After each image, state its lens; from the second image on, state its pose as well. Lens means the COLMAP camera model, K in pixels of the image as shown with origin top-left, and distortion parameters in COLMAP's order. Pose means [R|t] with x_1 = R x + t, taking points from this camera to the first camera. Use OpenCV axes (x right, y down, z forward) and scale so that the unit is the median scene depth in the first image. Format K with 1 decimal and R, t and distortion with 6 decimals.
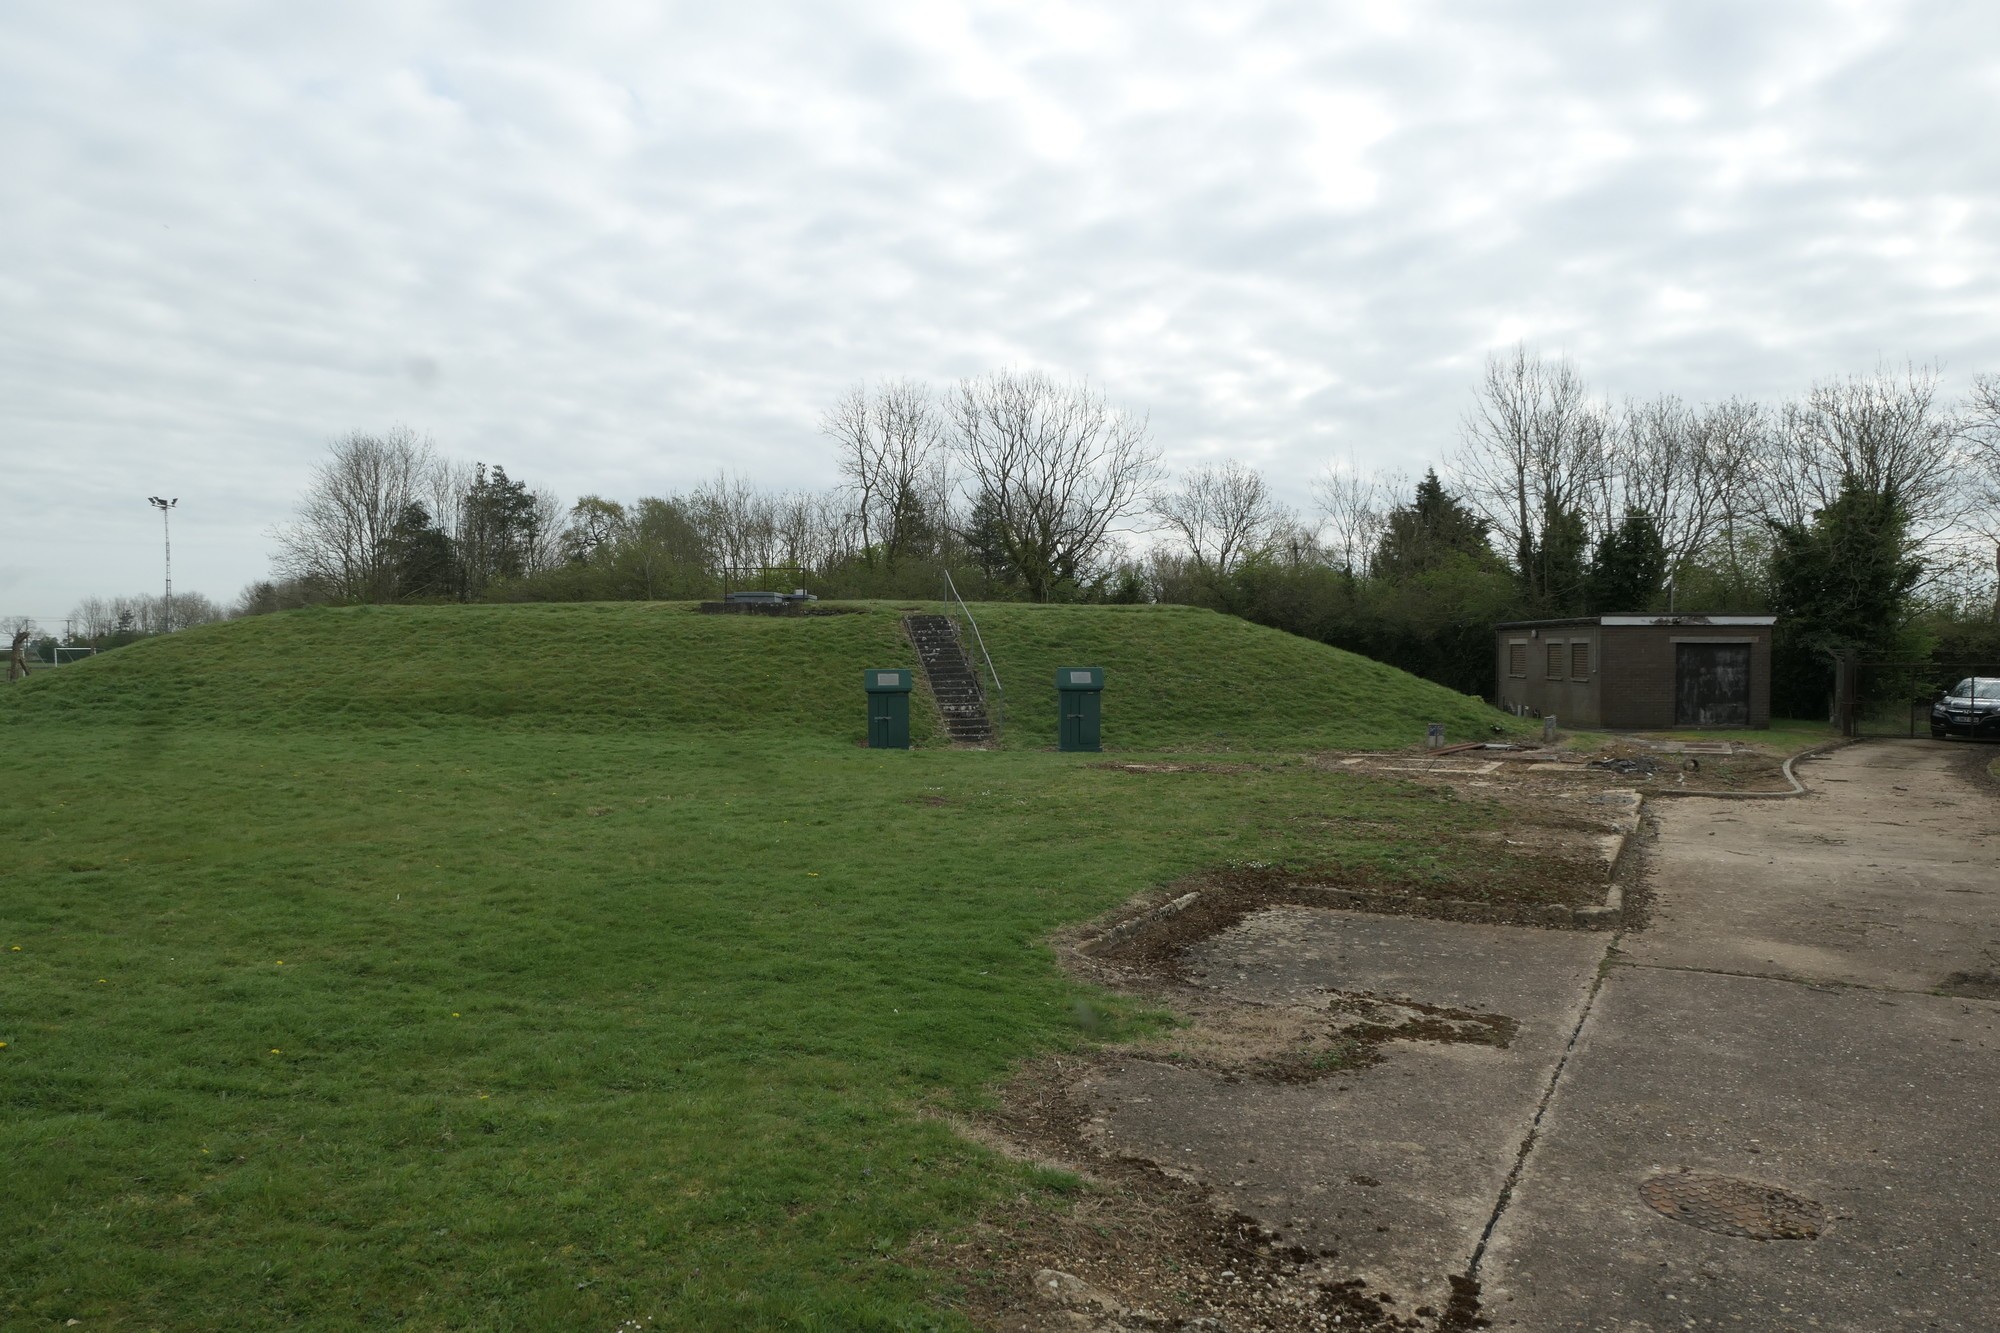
lens RADIAL K [[1381.5, 0, 1000.6], [0, 1381.5, 677.5], [0, 0, 1]] dist [-0.023684, 0.007661]
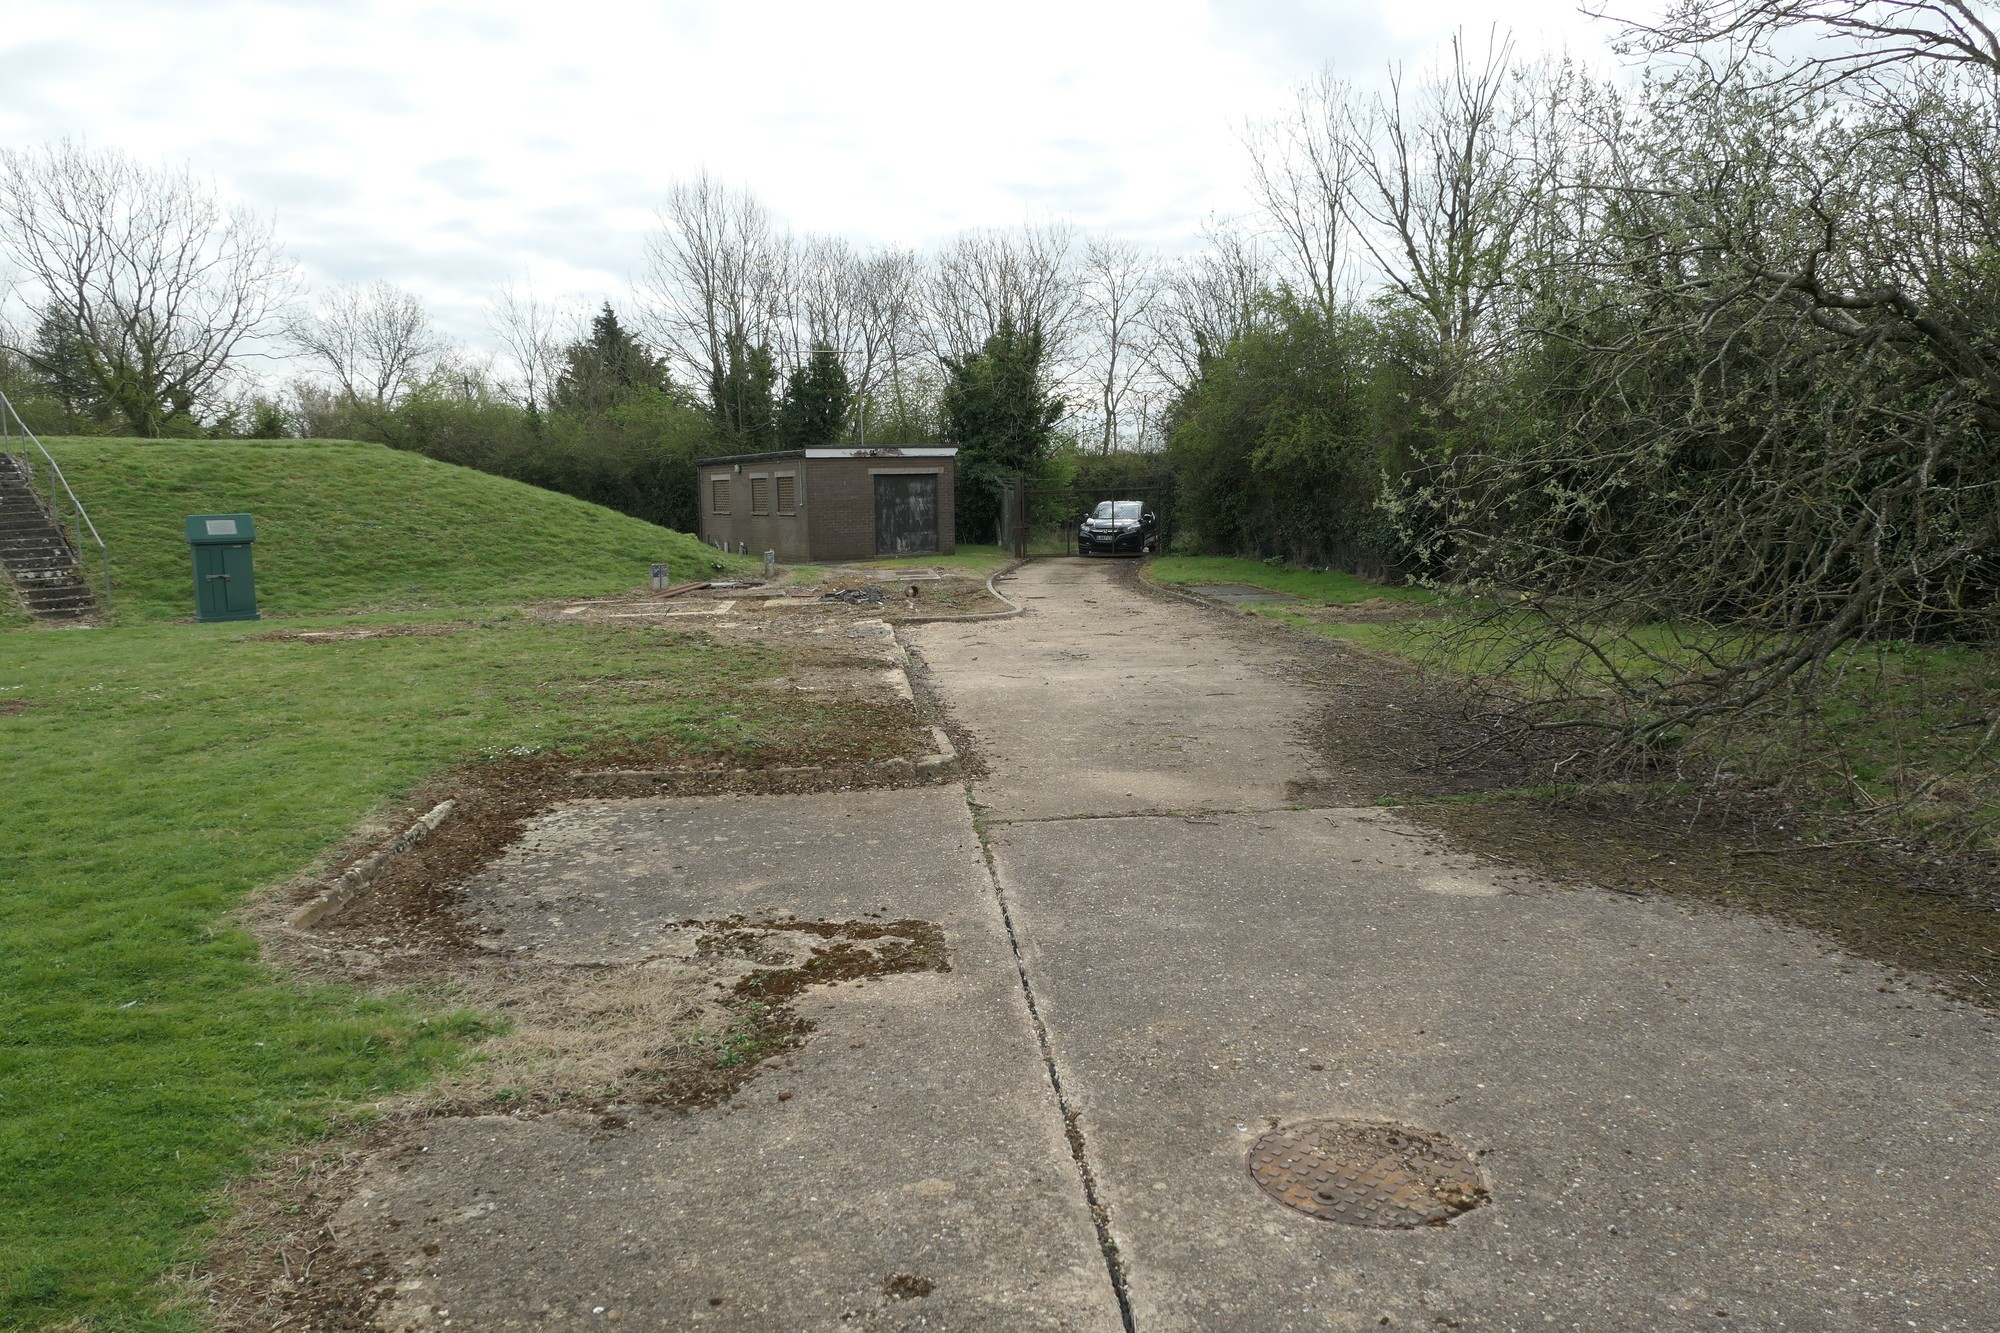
lens RADIAL K [[1381.5, 0, 1000.9], [0, 1381.5, 664.2], [0, 0, 1]] dist [-0.023684, 0.007661]
pose [[0.835692, -0.088170, 0.542075, -0.001419], [0.032563, 0.993247, 0.111355, 0.004391], [-0.548233, -0.075407, 0.832920, 0.088684]]
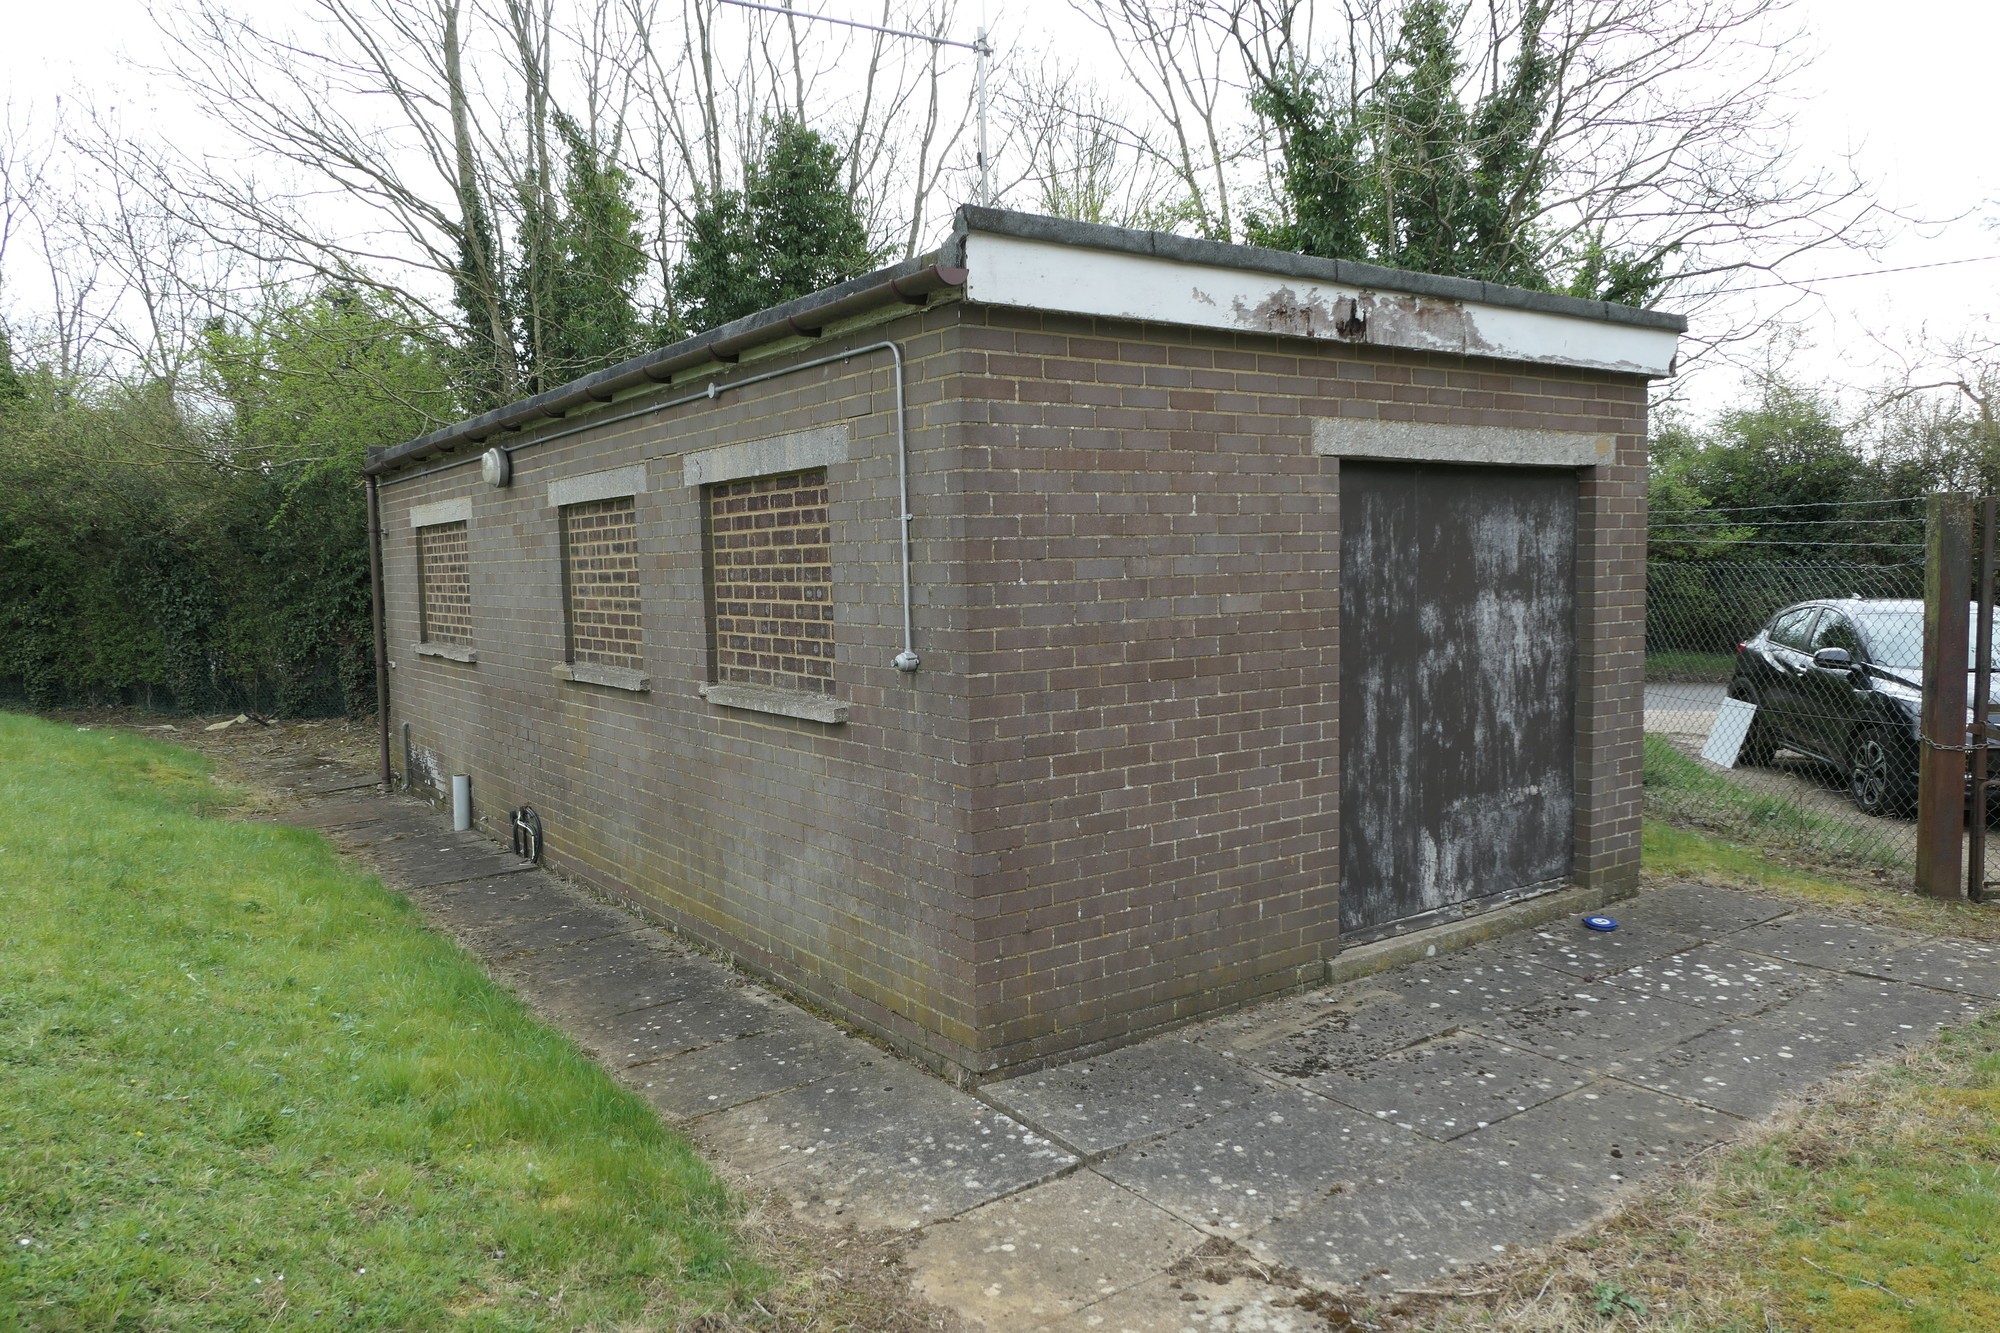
lens RADIAL K [[1381.5, 0, 1005.3], [0, 1381.5, 677.7], [0, 0, 1]] dist [-0.023684, 0.007661]
pose [[0.767602, -0.074849, 0.636541, 0.408574], [0.038577, 0.996752, 0.070686, -0.014334], [-0.639765, -0.029703, 0.767996, 1.033989]]
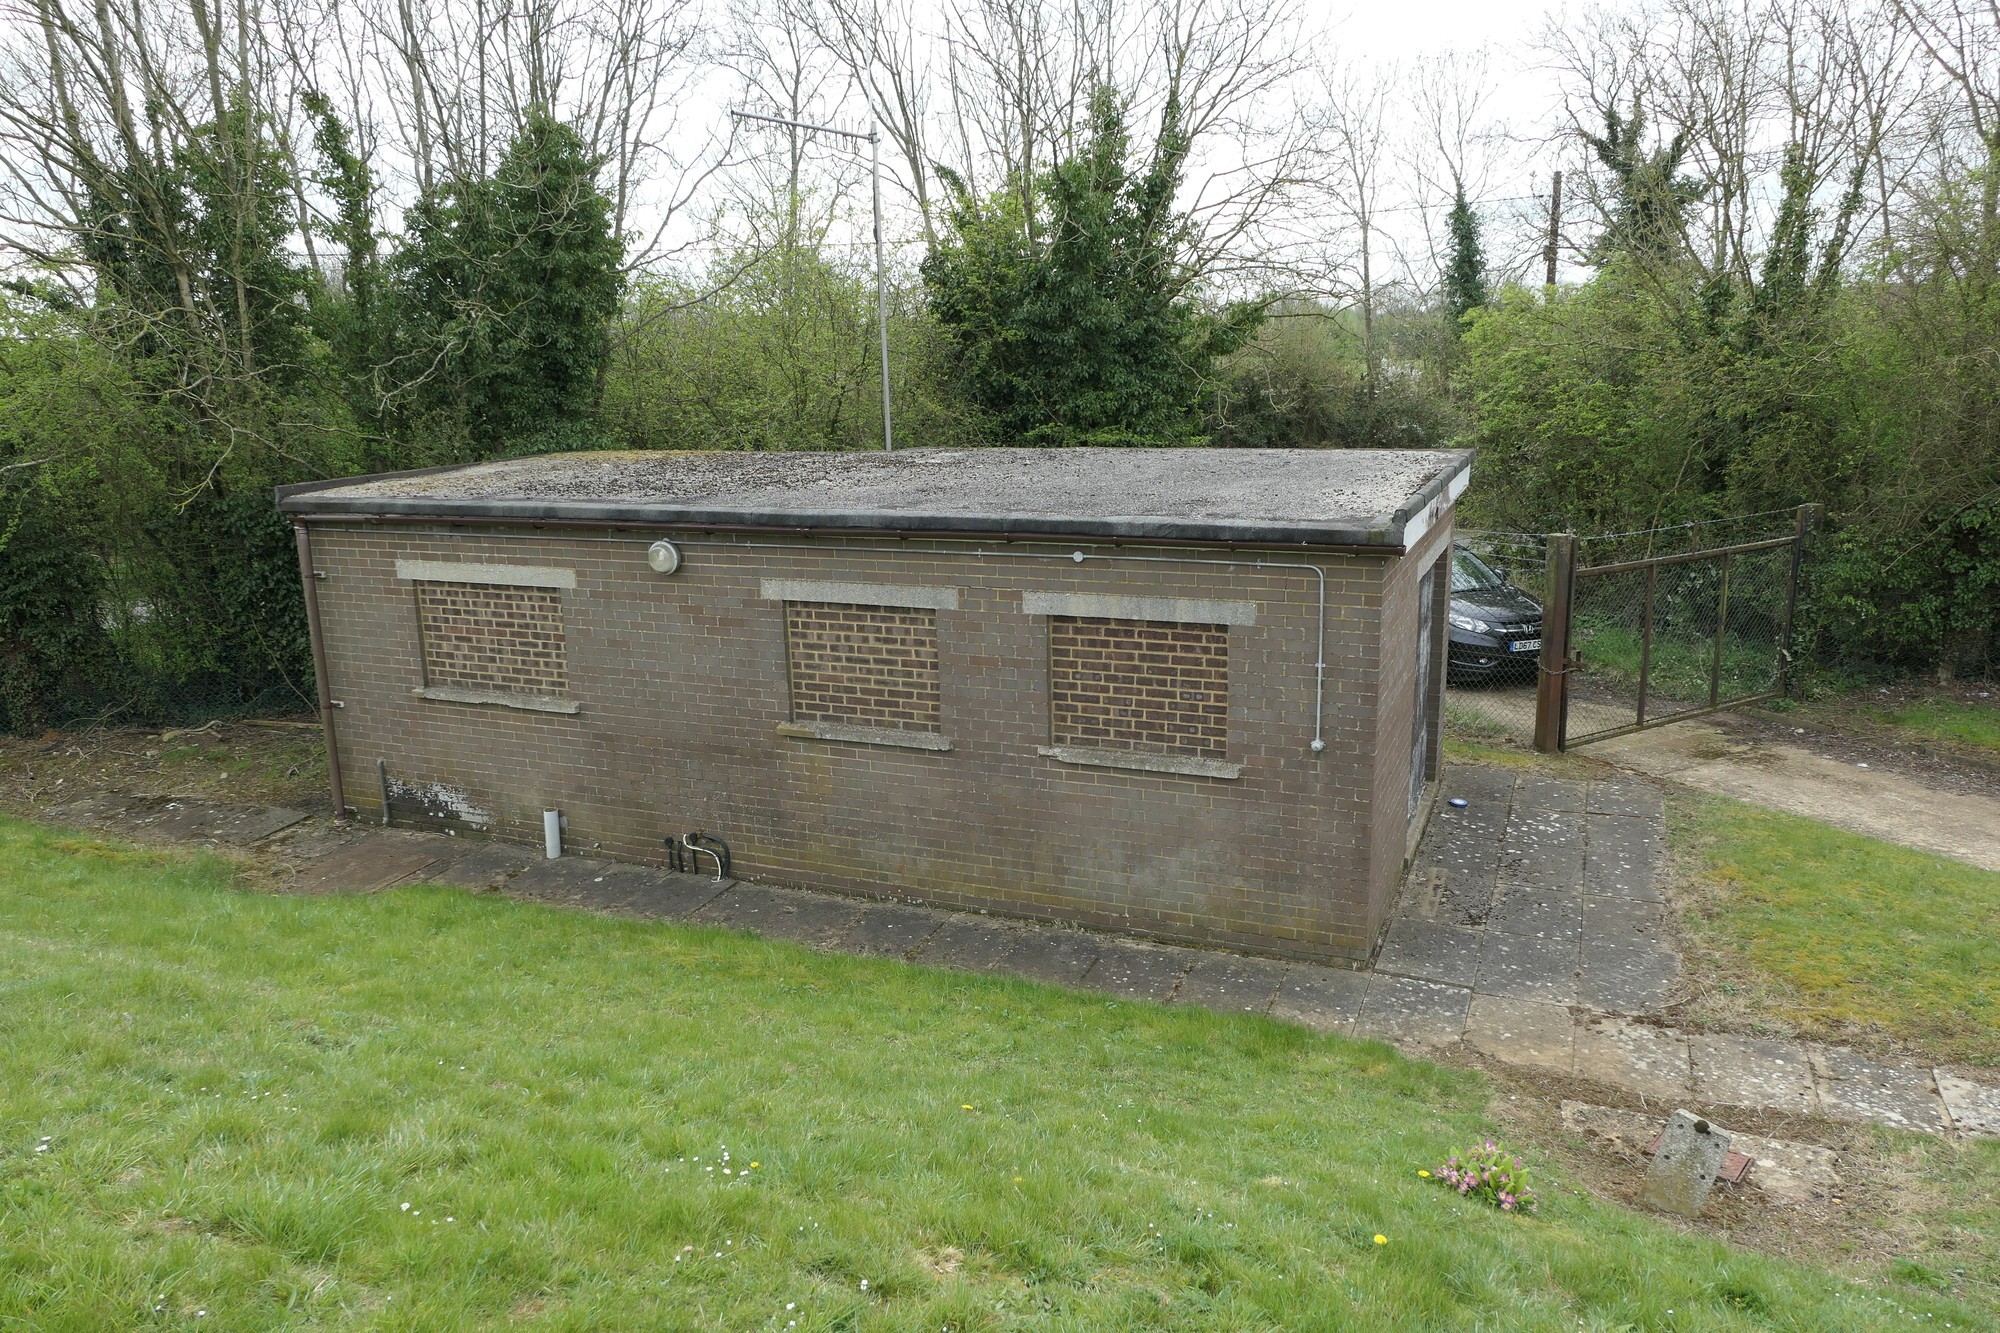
lens RADIAL K [[1381.5, 0, 996.3], [0, 1381.5, 683.3], [0, 0, 1]] dist [-0.023684, 0.007661]
pose [[0.325090, -0.239488, 0.914856, 0.221657], [0.047133, 0.970304, 0.237254, -0.089372], [-0.944508, -0.034009, 0.326724, 1.137947]]
